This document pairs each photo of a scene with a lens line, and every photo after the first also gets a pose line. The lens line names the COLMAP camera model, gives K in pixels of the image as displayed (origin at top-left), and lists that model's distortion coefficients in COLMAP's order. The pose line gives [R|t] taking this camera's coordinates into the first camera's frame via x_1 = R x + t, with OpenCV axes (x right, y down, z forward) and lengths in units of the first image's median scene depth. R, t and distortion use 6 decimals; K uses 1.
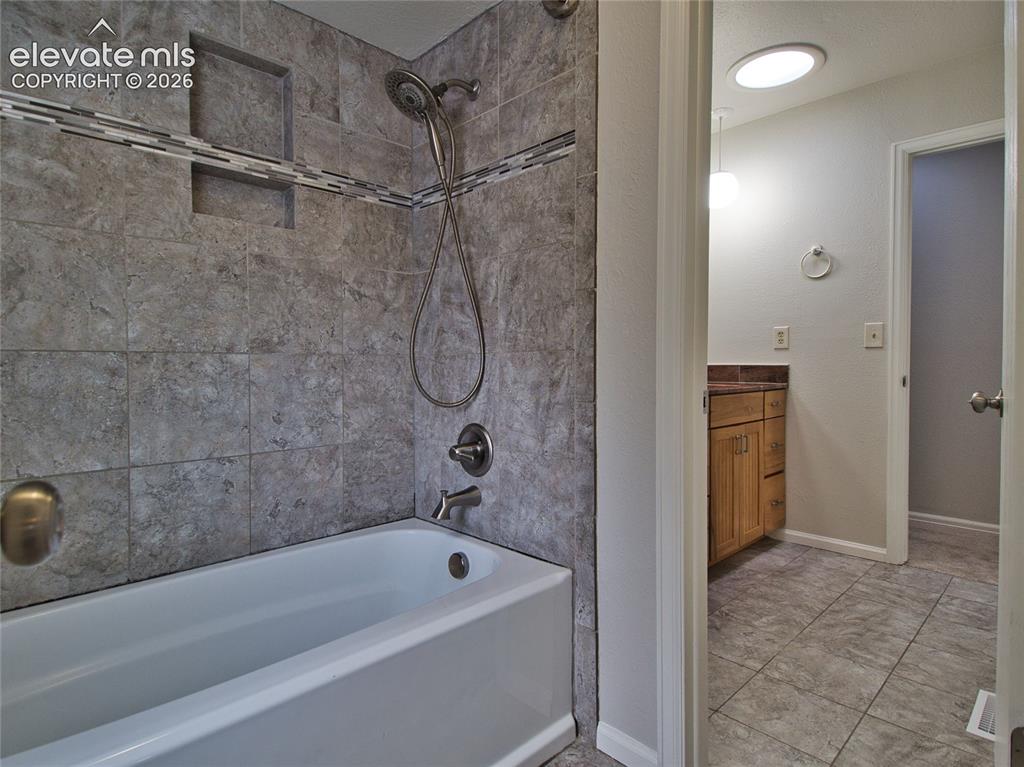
lens RADIAL K [[555.5, 0, 512.7], [0, 555.5, 376.9], [0, 0, 1]] dist [0.037404, -0.037699]
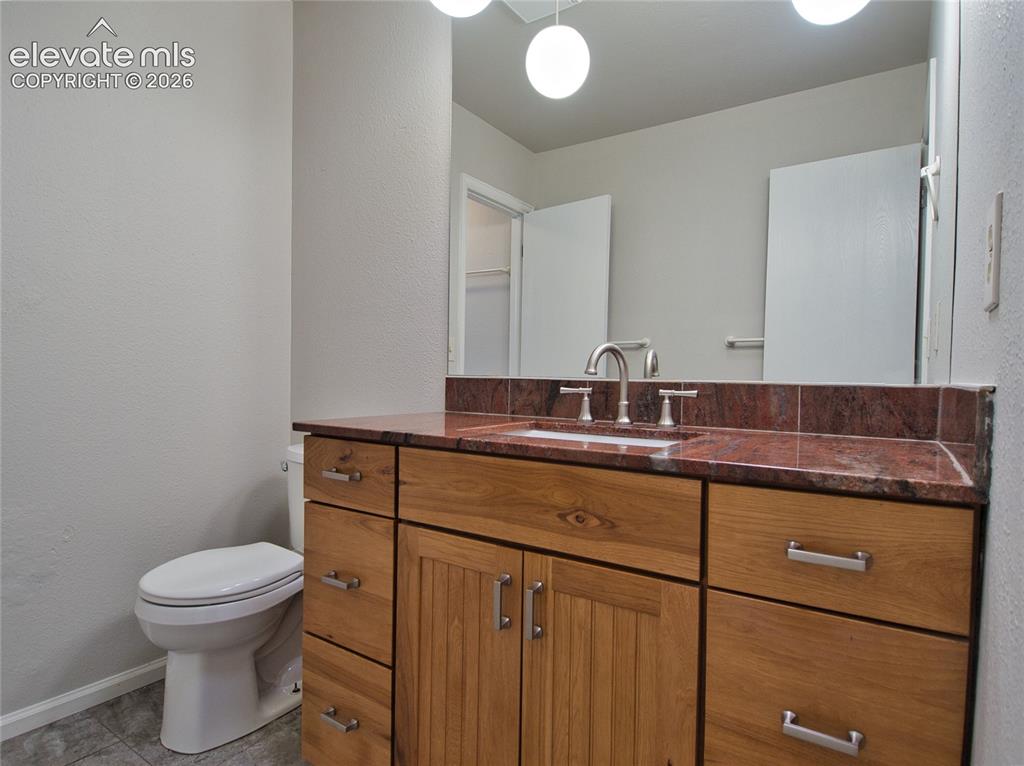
lens RADIAL K [[566.0, 0, 510.3], [0, 566.0, 386.9], [0, 0, 1]] dist [0.037812, -0.034614]
pose [[0.201183, 0.023669, -0.979268, 1.244586], [-0.038001, 0.999144, 0.016343, -0.036033], [0.978816, 0.033925, 0.201910, 1.516754]]
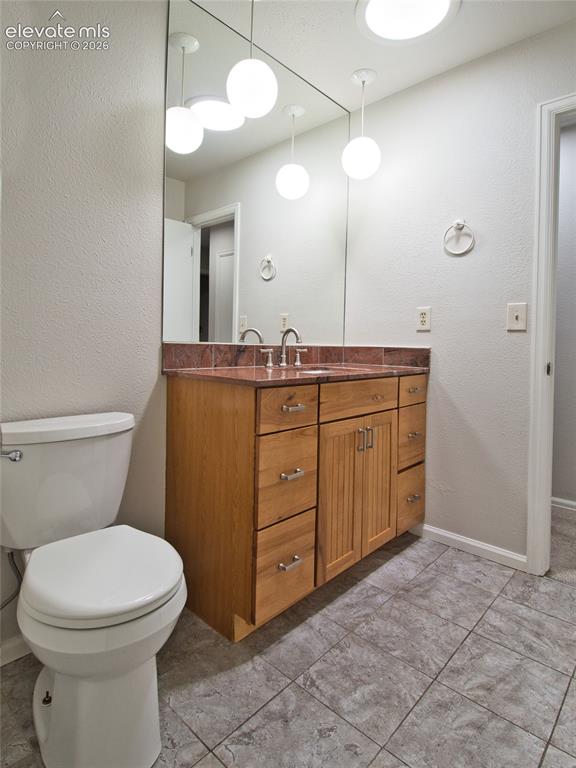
lens RADIAL K [[424.5, 0, 289.6], [0, 424.5, 350.7], [0, 0, 1]] dist [0.037812, -0.034614]
pose [[0.997936, 0.022129, 0.060283, 0.412197], [-0.021740, 0.999738, -0.007101, -0.012925], [-0.060424, 0.005775, 0.998156, 0.579191]]
